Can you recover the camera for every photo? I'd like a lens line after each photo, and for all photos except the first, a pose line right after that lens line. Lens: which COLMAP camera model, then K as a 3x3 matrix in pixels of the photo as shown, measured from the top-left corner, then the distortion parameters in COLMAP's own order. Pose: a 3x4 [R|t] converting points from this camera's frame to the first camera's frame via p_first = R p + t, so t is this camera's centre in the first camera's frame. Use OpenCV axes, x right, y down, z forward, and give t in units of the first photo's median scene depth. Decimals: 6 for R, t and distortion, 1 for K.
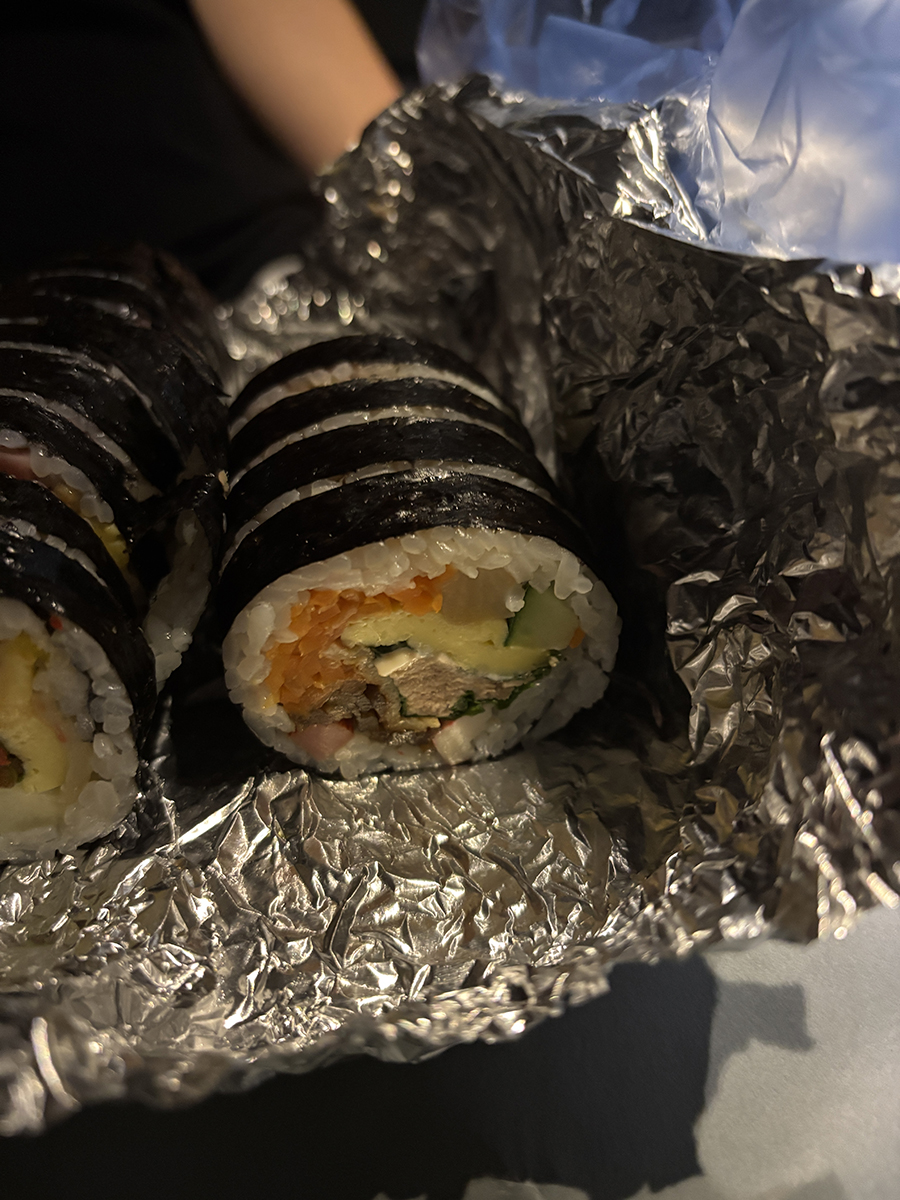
lens RADIAL K [[912.1, 0, 463.9], [0, 912.1, 610.0], [0, 0, 1]] dist [0.032141, -0.000377]
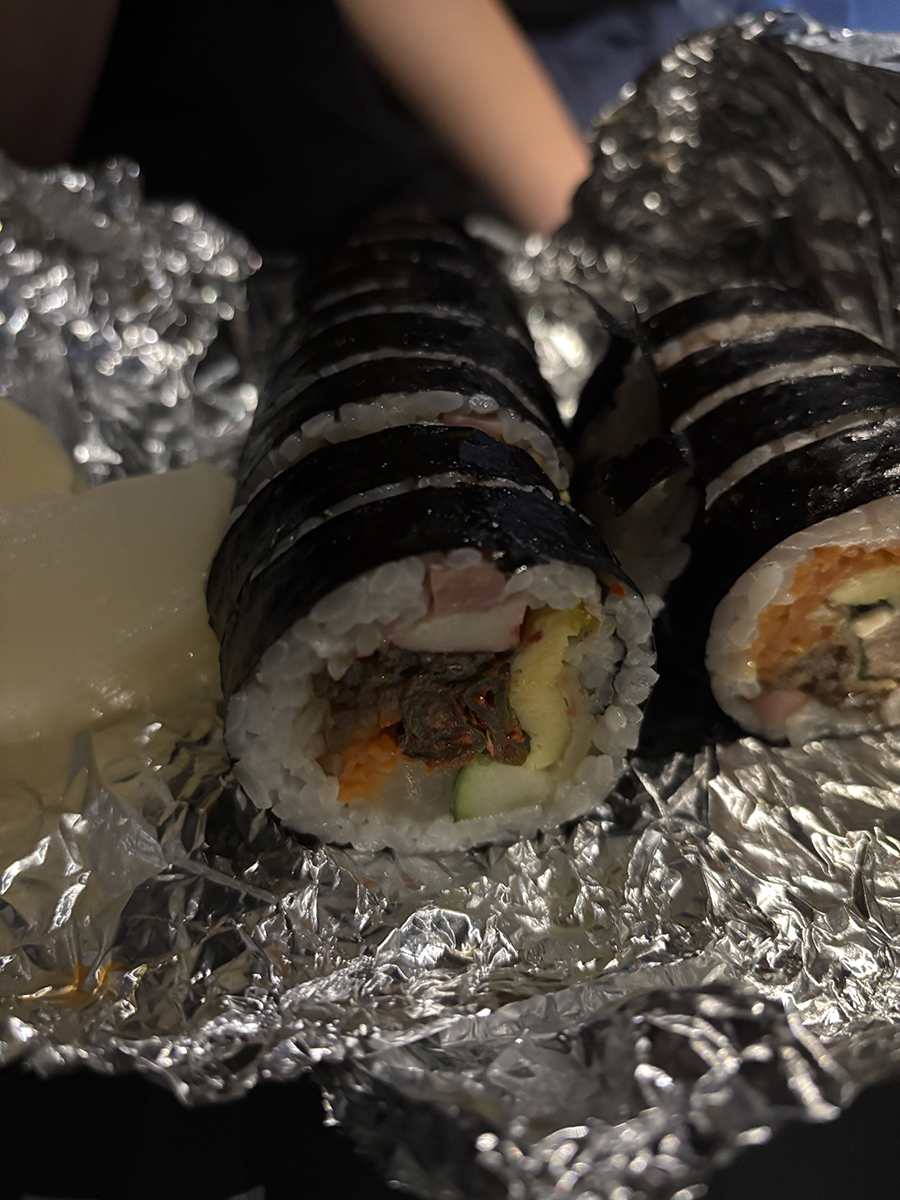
lens RADIAL K [[931.8, 0, 450.0], [0, 931.8, 600.0], [0, 0, 1]] dist [0.037664, 0.003465]
pose [[0.999049, -0.040334, 0.016550, -0.524995], [0.040097, 0.999092, 0.014378, 0.002362], [-0.017115, -0.013700, 0.999760, 0.020816]]
